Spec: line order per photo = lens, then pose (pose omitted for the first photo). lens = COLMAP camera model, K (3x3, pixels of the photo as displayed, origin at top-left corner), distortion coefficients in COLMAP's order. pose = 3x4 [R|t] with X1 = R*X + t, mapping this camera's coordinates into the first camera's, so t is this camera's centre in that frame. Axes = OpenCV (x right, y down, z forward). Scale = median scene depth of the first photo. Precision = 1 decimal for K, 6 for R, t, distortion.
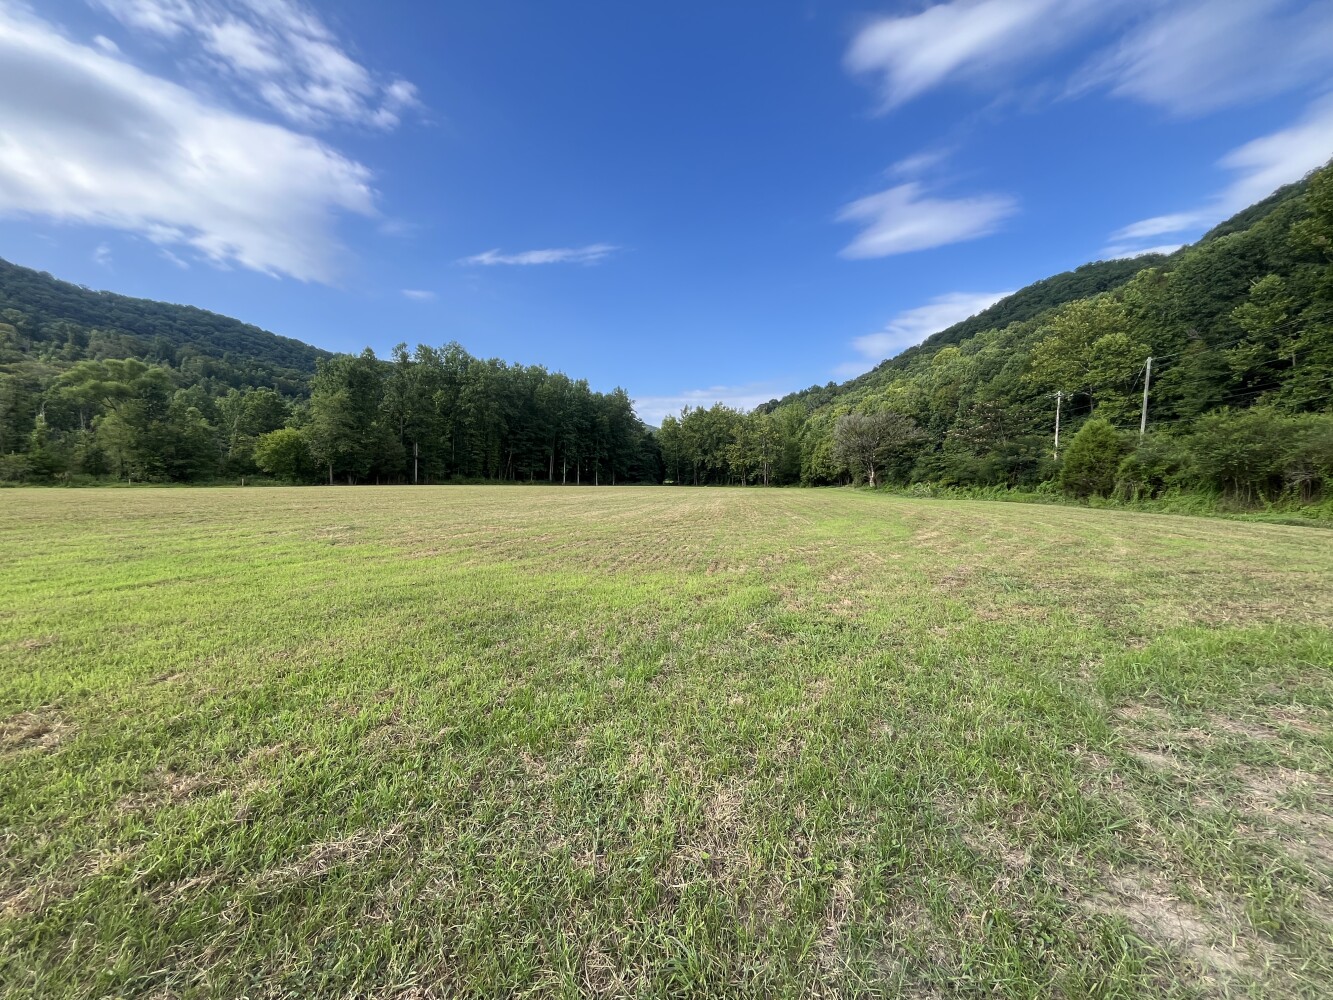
lens RADIAL K [[541.5, 0, 662.4], [0, 541.5, 500.8], [0, 0, 1]] dist [-0.003616, 0.000110]
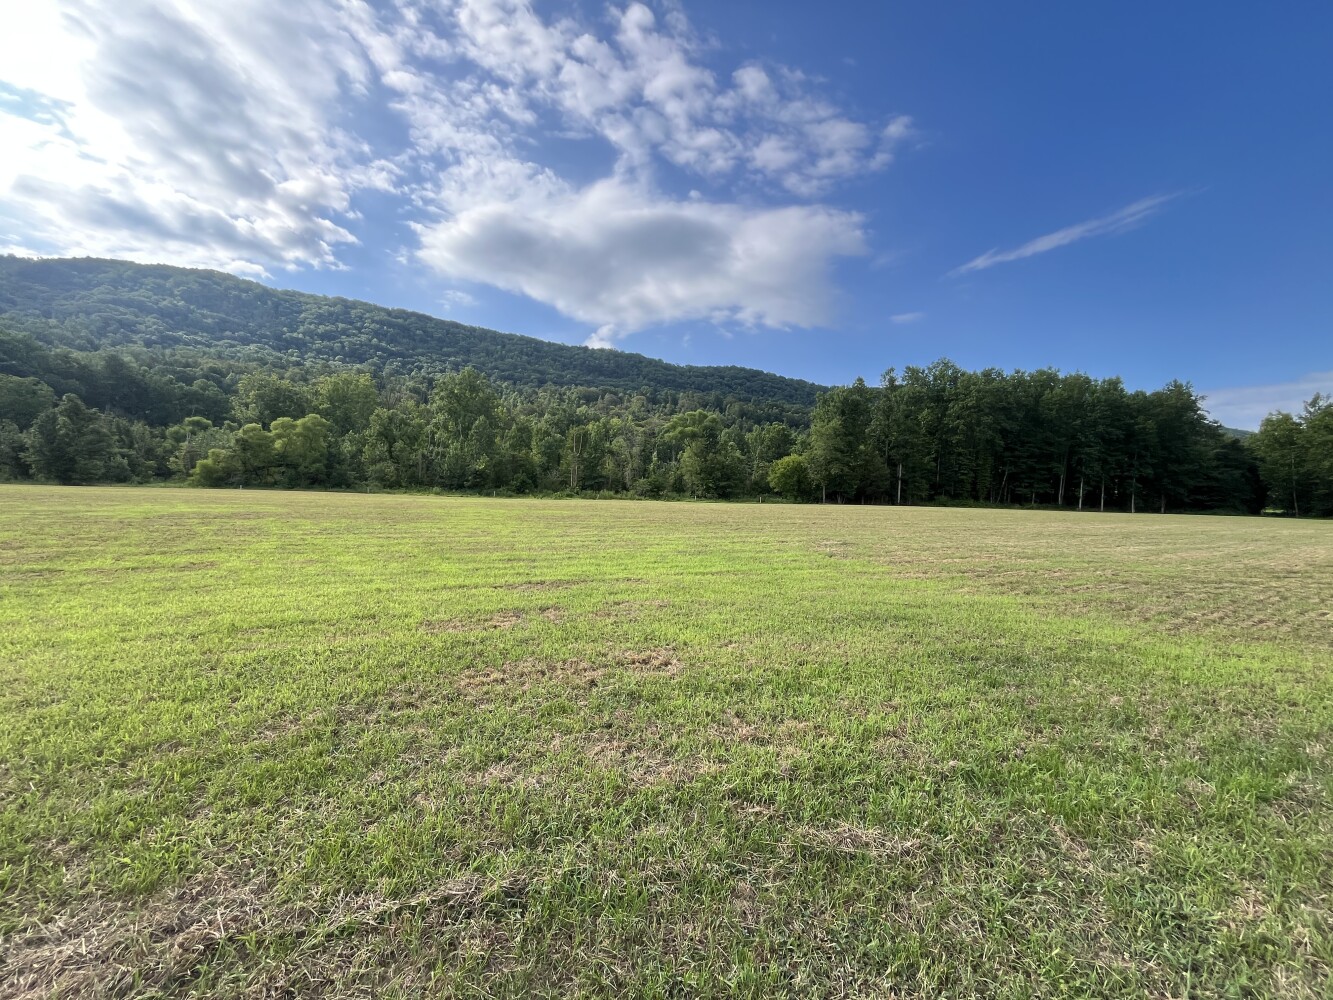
lens RADIAL K [[541.5, 0, 659.8], [0, 541.5, 499.6], [0, 0, 1]] dist [-0.003616, 0.000110]
pose [[0.672002, 0.019086, -0.740304, -0.020111], [-0.049036, 0.998621, -0.018767, 0.000930], [0.738924, 0.048913, 0.672011, -0.018882]]
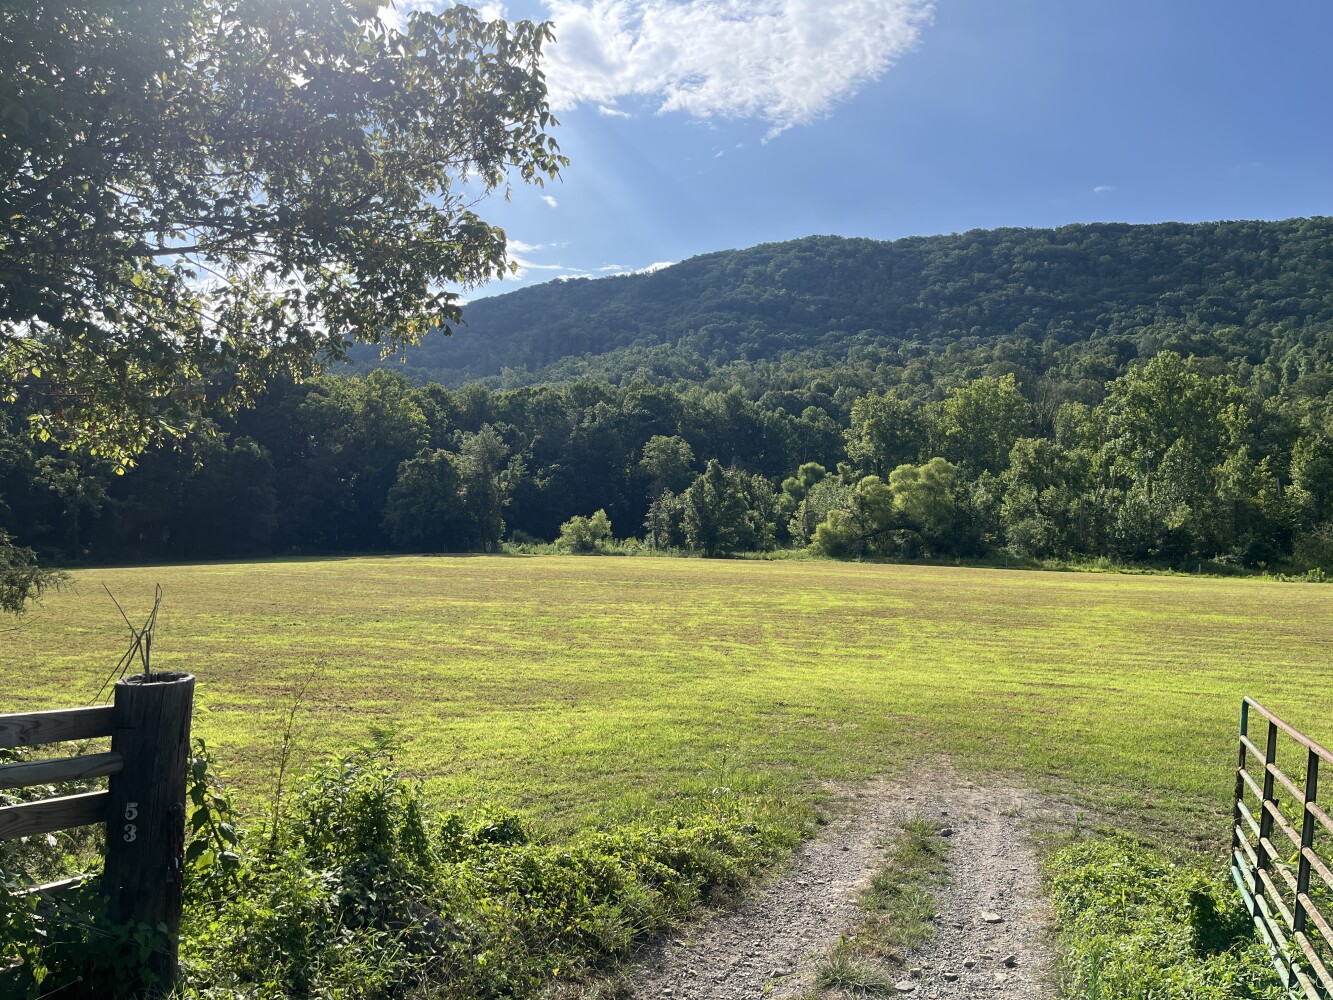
lens RADIAL K [[1014.4, 0, 659.6], [0, 1014.4, 494.4], [0, 0, 1]] dist [0.022585, -0.025082]
pose [[-0.103399, -0.037441, -0.993935, 2.741183], [-0.051164, 0.998168, -0.032278, -0.318926], [0.993323, 0.047517, -0.105126, -0.452635]]
